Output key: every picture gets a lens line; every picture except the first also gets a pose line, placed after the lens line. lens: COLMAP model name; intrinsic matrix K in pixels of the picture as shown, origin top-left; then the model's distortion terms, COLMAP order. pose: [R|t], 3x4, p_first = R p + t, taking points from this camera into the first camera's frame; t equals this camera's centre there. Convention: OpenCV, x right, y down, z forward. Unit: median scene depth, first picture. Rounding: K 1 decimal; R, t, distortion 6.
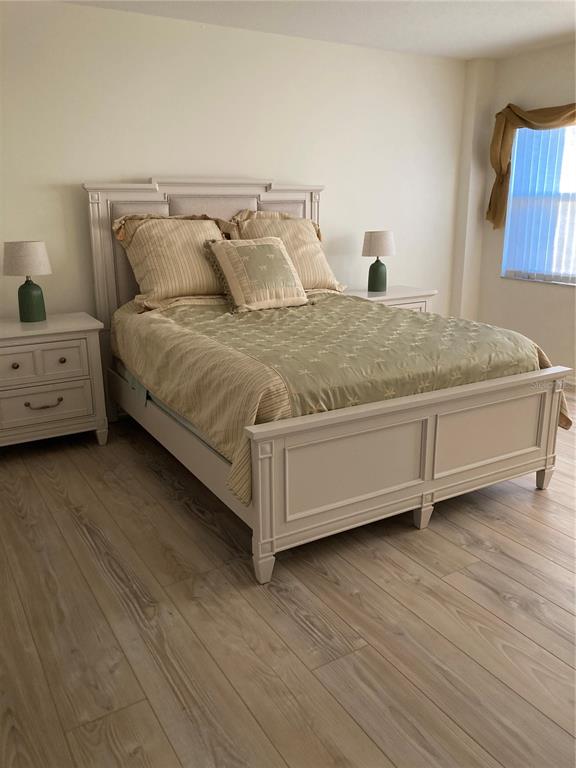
lens RADIAL K [[639.3, 0, 288.0], [0, 639.3, 384.0], [0, 0, 1]] dist [0.032852, -0.062886]
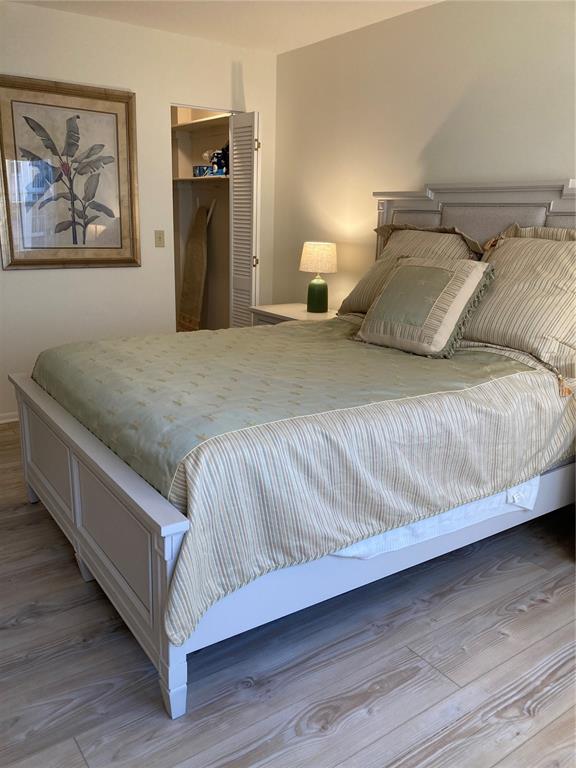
lens RADIAL K [[663.9, 0, 304.0], [0, 663.9, 384.0], [0, 0, 1]] dist [0.089061, -0.092513]
pose [[0.051383, 0.251741, -0.966430, 1.070953], [-0.300289, 0.926820, 0.225457, -0.318526], [0.952463, 0.278623, 0.123218, 1.142898]]
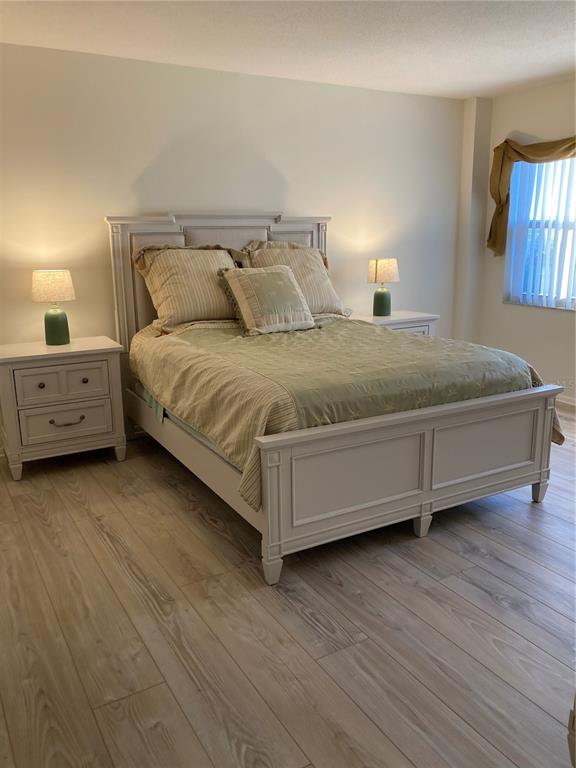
lens RADIAL K [[639.3, 0, 288.0], [0, 639.3, 384.0], [0, 0, 1]] dist [0.032852, -0.062886]
pose [[0.999847, -0.001577, -0.017442, 0.006690], [0.000862, 0.999162, -0.040921, 0.016361], [0.017492, 0.040900, 0.999010, -0.078858]]
